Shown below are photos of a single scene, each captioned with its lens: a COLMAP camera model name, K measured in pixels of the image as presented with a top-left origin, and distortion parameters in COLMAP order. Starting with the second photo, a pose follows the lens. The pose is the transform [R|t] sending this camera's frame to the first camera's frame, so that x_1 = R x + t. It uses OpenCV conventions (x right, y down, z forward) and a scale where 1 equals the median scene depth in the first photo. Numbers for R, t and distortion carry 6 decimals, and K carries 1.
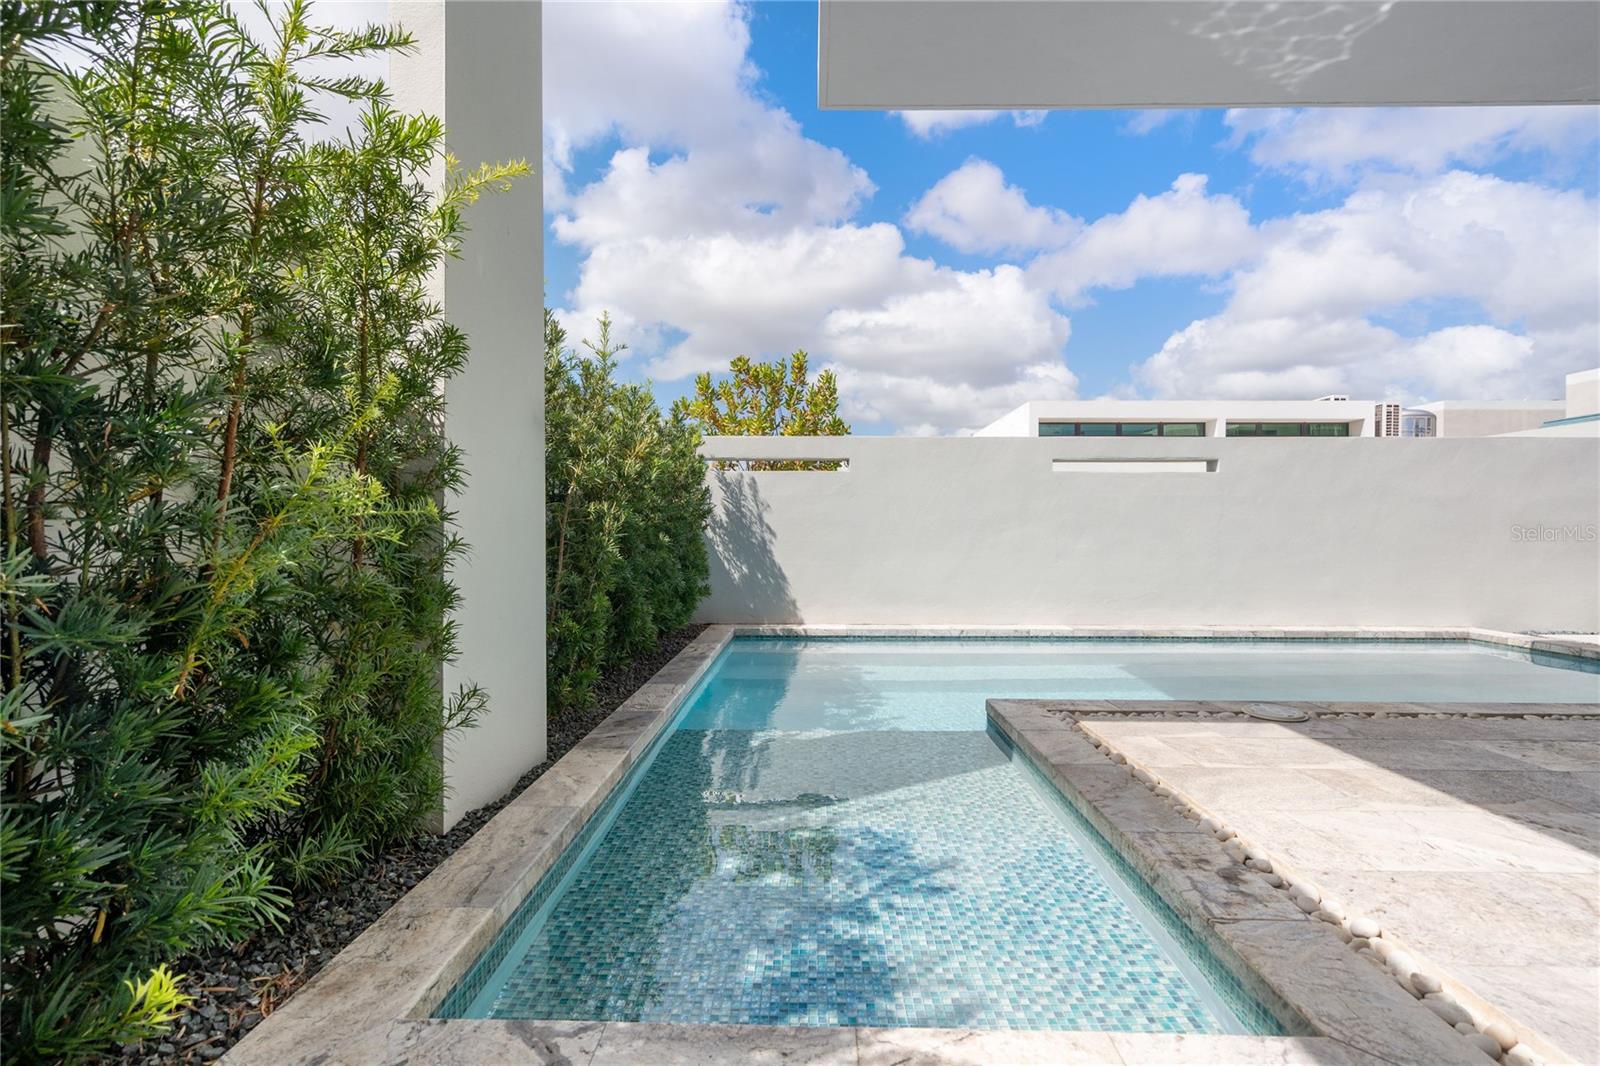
lens RADIAL K [[727.4, 0, 778.3], [0, 727.4, 595.4], [0, 0, 1]] dist [-0.012383, 0.000059]
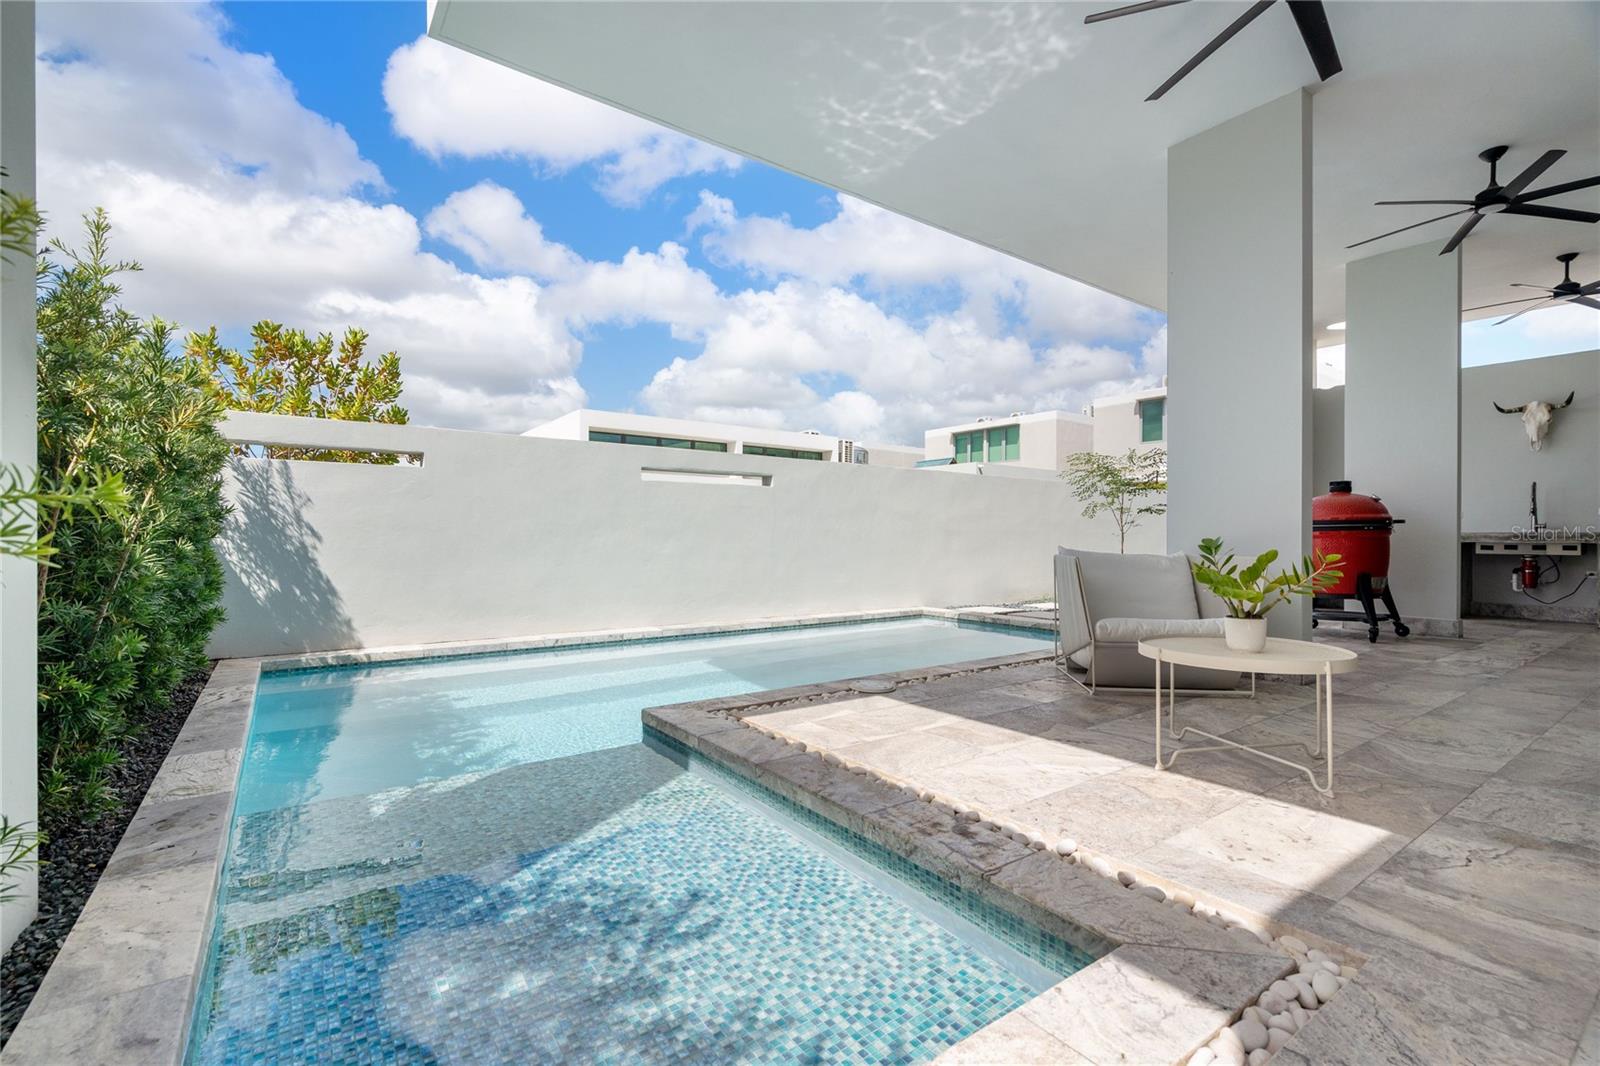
lens RADIAL K [[719.4, 0, 791.8], [0, 719.4, 533.3], [0, 0, 1]] dist [-0.015723, 0.011837]
pose [[0.784696, 0.006065, 0.619851, -0.103244], [0.049893, 0.996090, -0.072908, -0.007860], [-0.617869, 0.088137, 0.781325, 0.069875]]
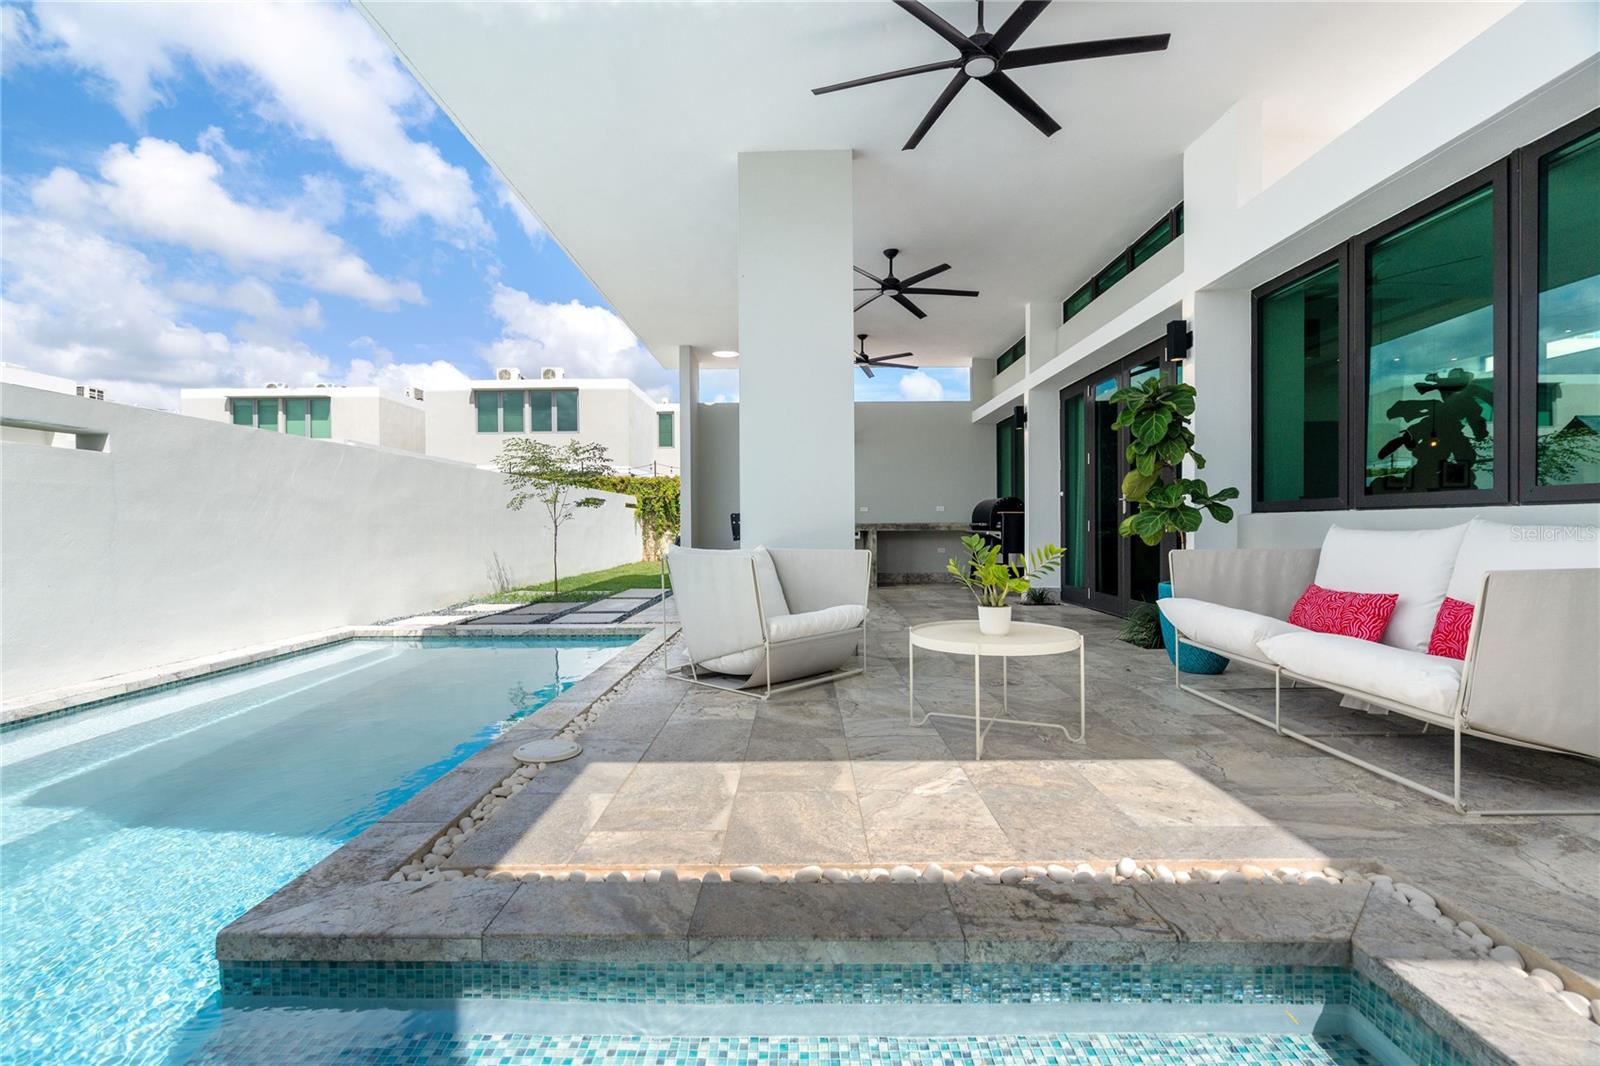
lens RADIAL K [[719.4, 0, 791.8], [0, 719.4, 533.3], [0, 0, 1]] dist [-0.015723, 0.011837]
pose [[-0.035472, -0.009386, 0.999327, -0.104647], [0.093174, 0.995569, 0.012658, -0.047789], [-0.995018, 0.093560, -0.034440, 0.433624]]
